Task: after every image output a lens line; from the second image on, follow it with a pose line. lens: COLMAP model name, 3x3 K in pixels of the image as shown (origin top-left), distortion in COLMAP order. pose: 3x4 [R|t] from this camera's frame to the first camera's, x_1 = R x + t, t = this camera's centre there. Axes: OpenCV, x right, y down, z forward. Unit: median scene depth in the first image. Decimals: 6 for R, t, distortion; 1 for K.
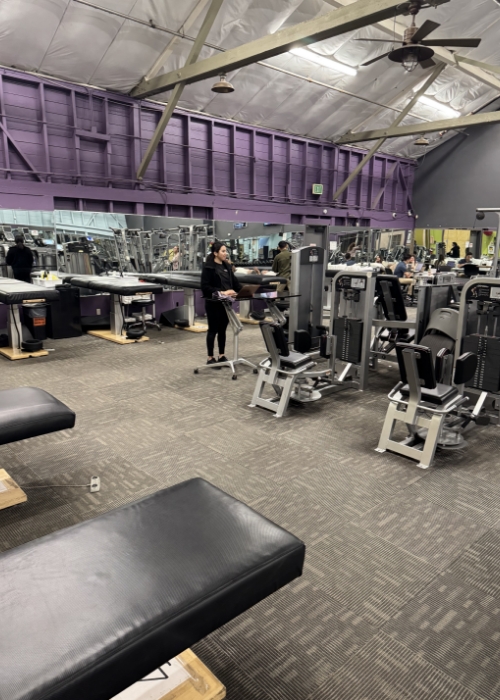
lens RADIAL K [[489.4, 0, 250.0], [0, 489.4, 350.0], [0, 0, 1]] dist [0.072713, -0.071095]
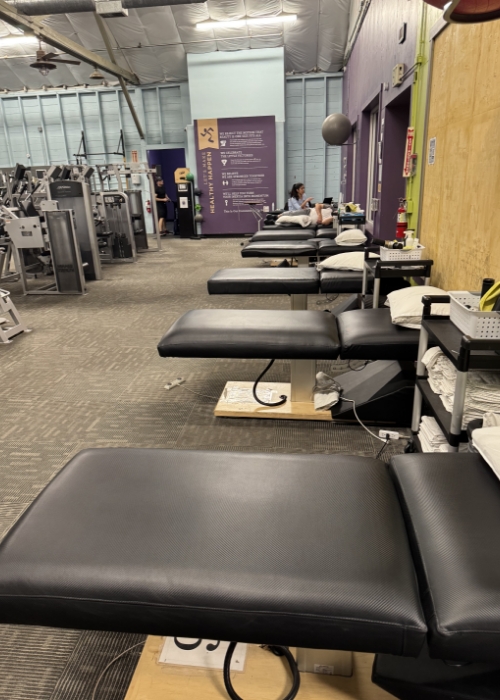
lens RADIAL K [[489.4, 0, 250.0], [0, 489.4, 350.0], [0, 0, 1]] dist [0.072713, -0.071095]
pose [[-0.646790, -0.235477, 0.725406, -1.060795], [0.215872, 0.855721, 0.470256, -0.239492], [-0.731479, 0.460752, -0.502639, 1.235580]]
